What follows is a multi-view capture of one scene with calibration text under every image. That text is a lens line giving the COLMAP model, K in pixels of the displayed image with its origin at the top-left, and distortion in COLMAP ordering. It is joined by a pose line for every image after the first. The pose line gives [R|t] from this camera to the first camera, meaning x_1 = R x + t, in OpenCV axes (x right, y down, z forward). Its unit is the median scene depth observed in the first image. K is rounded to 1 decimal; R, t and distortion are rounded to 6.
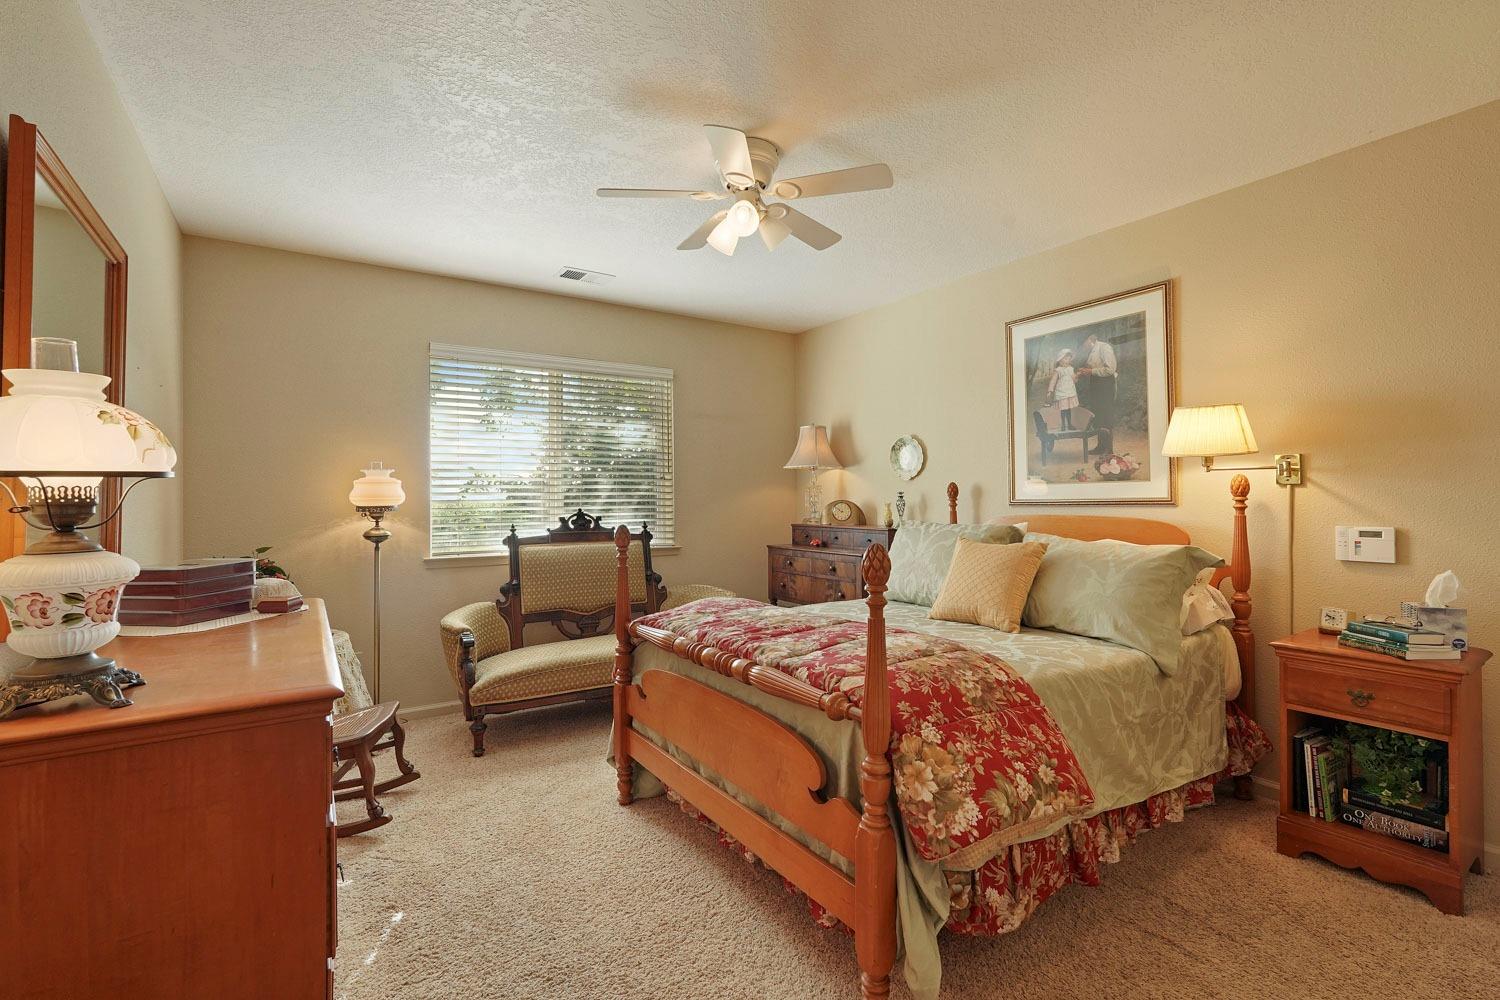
lens RADIAL K [[679.9, 0, 749.3], [0, 679.9, 498.1], [0, 0, 1]] dist [-0.001886, 0.000852]
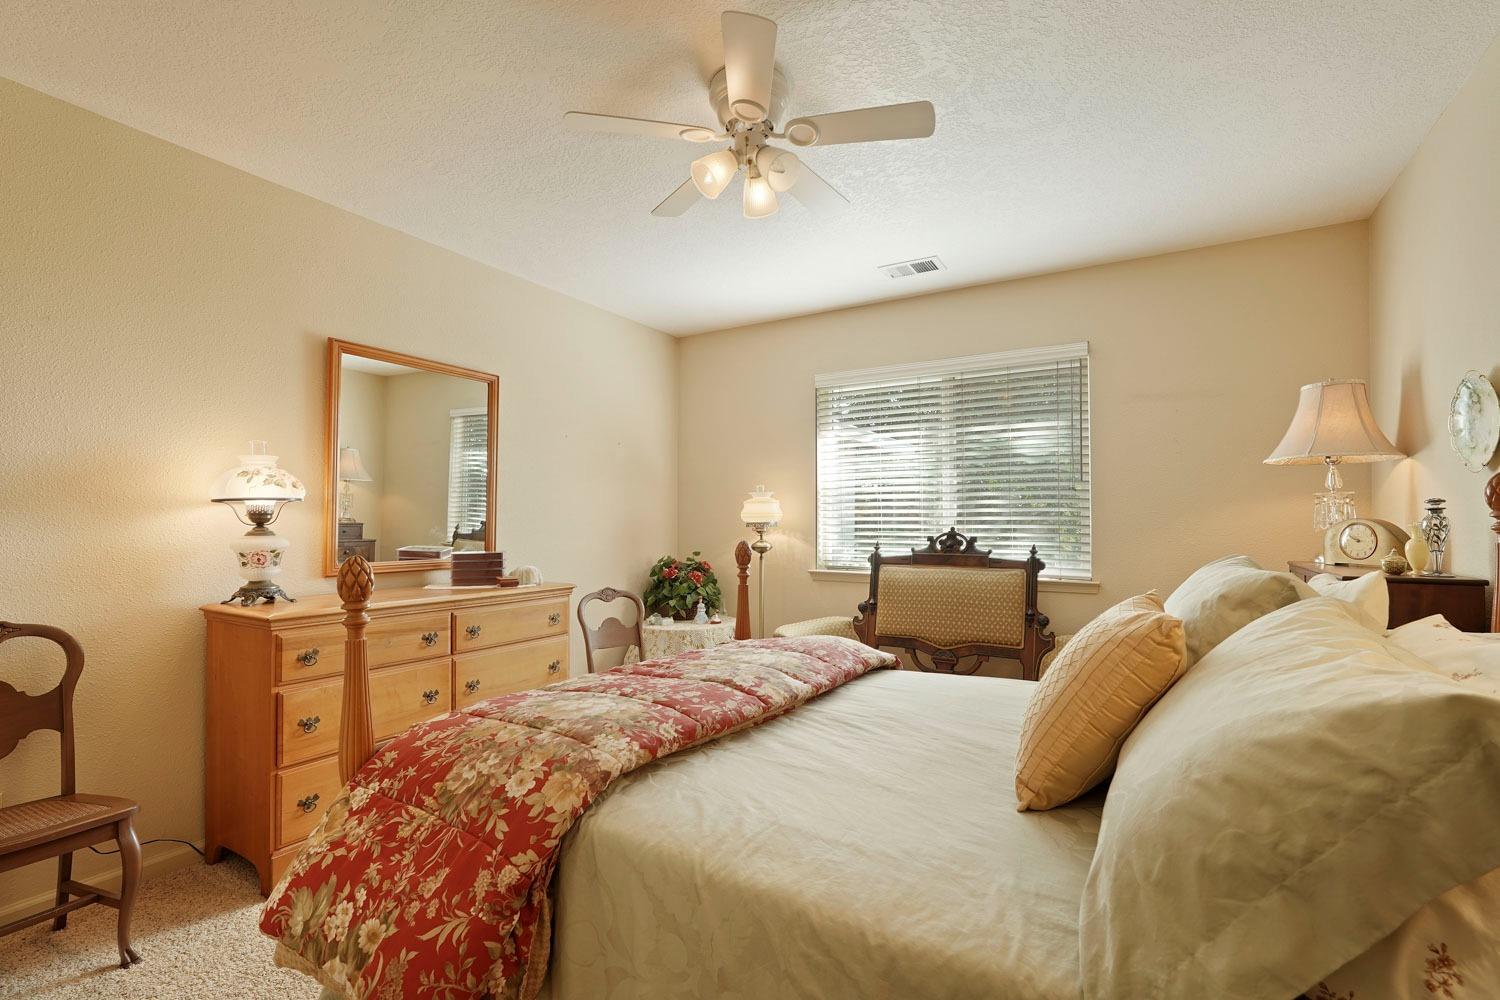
lens RADIAL K [[679.9, 0, 749.2], [0, 679.9, 514.1], [0, 0, 1]] dist [-0.001886, 0.000852]
pose [[0.414620, -0.007457, -0.909964, 1.206580], [-0.003039, 0.999950, -0.009579, 0.020326], [0.909989, 0.006737, 0.414577, 1.097325]]
